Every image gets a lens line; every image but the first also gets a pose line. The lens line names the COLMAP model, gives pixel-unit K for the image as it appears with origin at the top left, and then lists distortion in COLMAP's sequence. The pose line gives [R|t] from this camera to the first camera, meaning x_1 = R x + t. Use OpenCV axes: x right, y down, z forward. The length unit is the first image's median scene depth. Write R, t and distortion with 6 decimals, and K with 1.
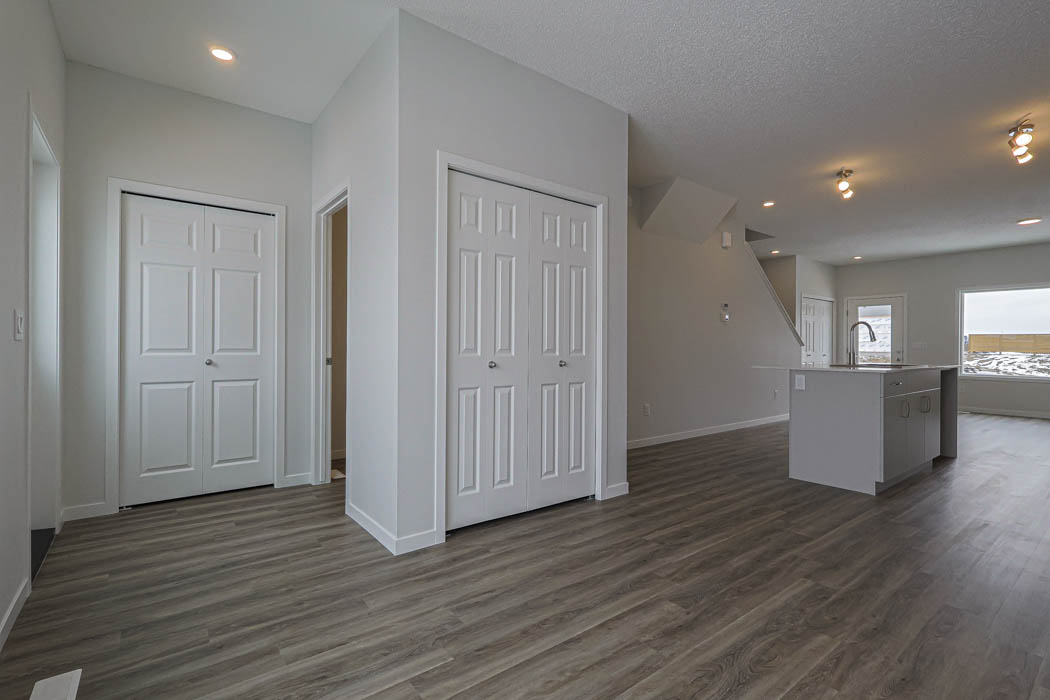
lens RADIAL K [[486.1, 0, 522.1], [0, 486.1, 346.5], [0, 0, 1]] dist [-0.001391, 0.001955]
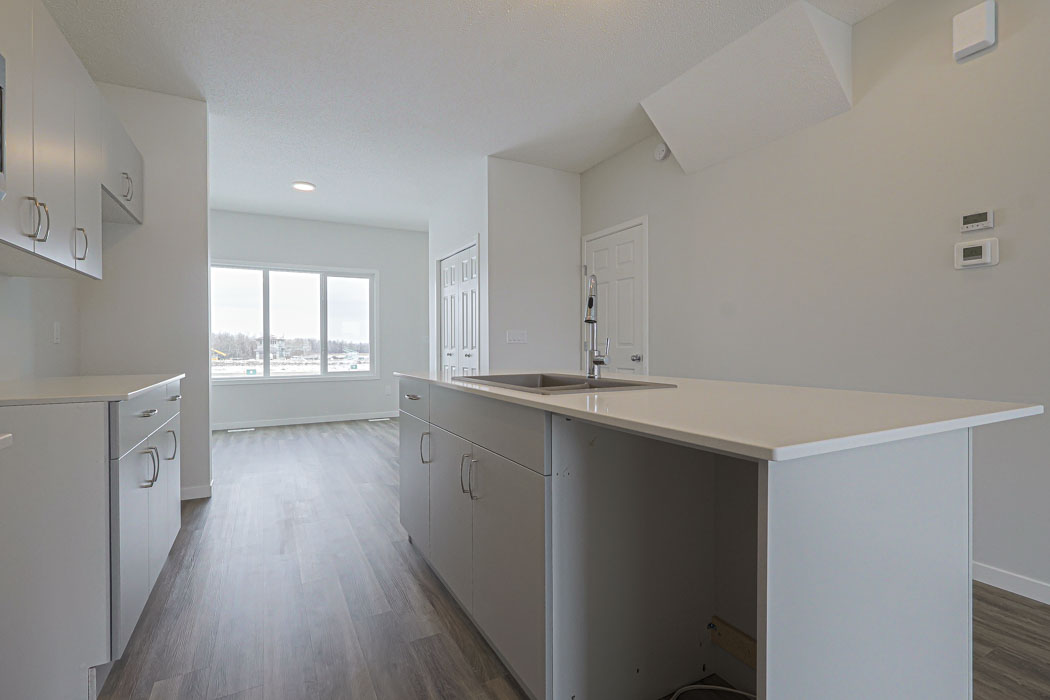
lens RADIAL K [[486.1, 0, 522.1], [0, 486.1, 346.5], [0, 0, 1]] dist [-0.001391, 0.001955]
pose [[-0.166627, -0.002508, -0.986017, 0.804850], [0.003129, 0.999990, -0.003072, 0.007114], [0.986015, -0.003597, -0.166617, 0.728979]]
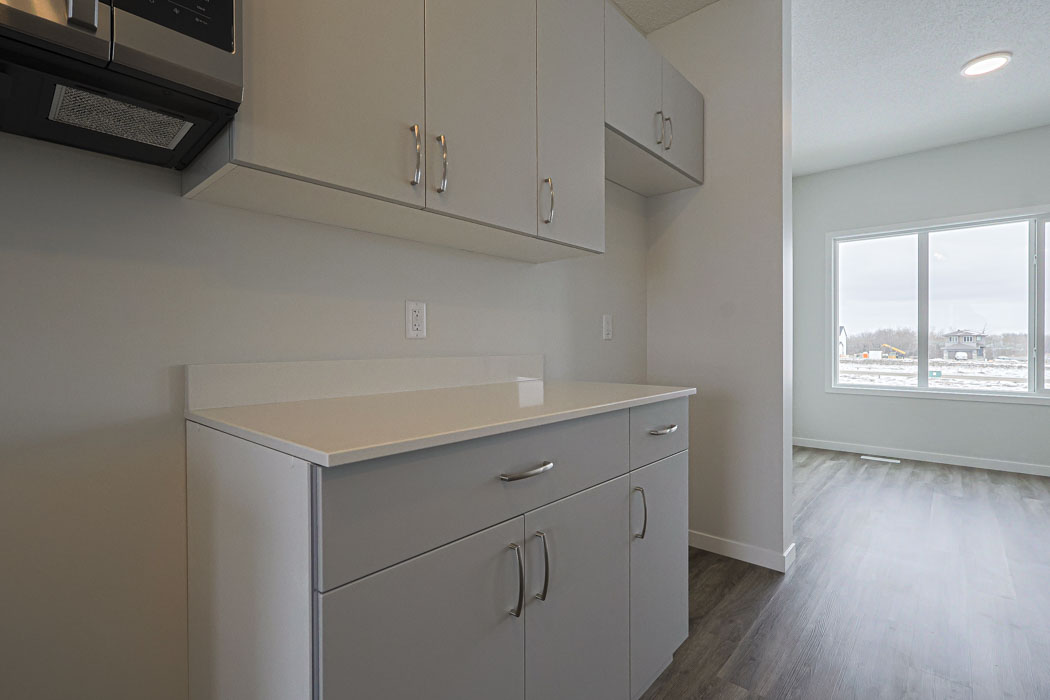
lens RADIAL K [[486.1, 0, 522.1], [0, 486.1, 346.5], [0, 0, 1]] dist [-0.001391, 0.001955]
pose [[-0.982762, -0.003836, -0.184833, 0.581011], [-0.004635, 0.999982, 0.003891, 0.005945], [0.184815, 0.004681, -0.982762, 0.608465]]
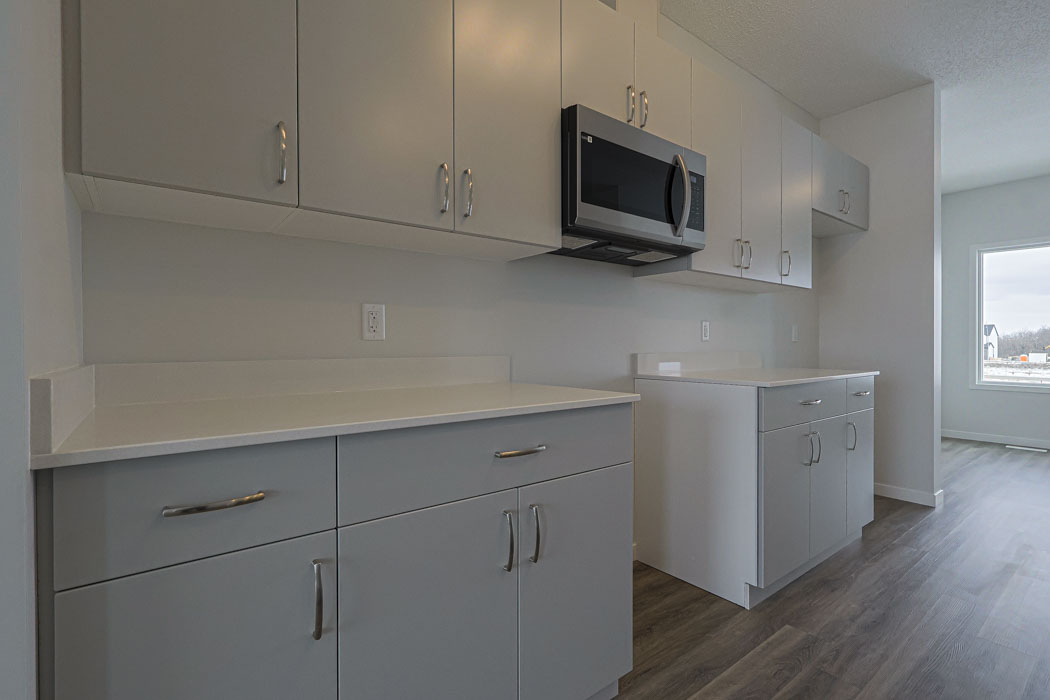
lens RADIAL K [[486.1, 0, 522.1], [0, 486.1, 346.5], [0, 0, 1]] dist [-0.001391, 0.001955]
pose [[-0.999978, -0.006691, 0.000469, 0.753996], [-0.006688, 0.999968, 0.004481, 0.006728], [-0.000499, 0.004477, -0.999990, 0.797940]]
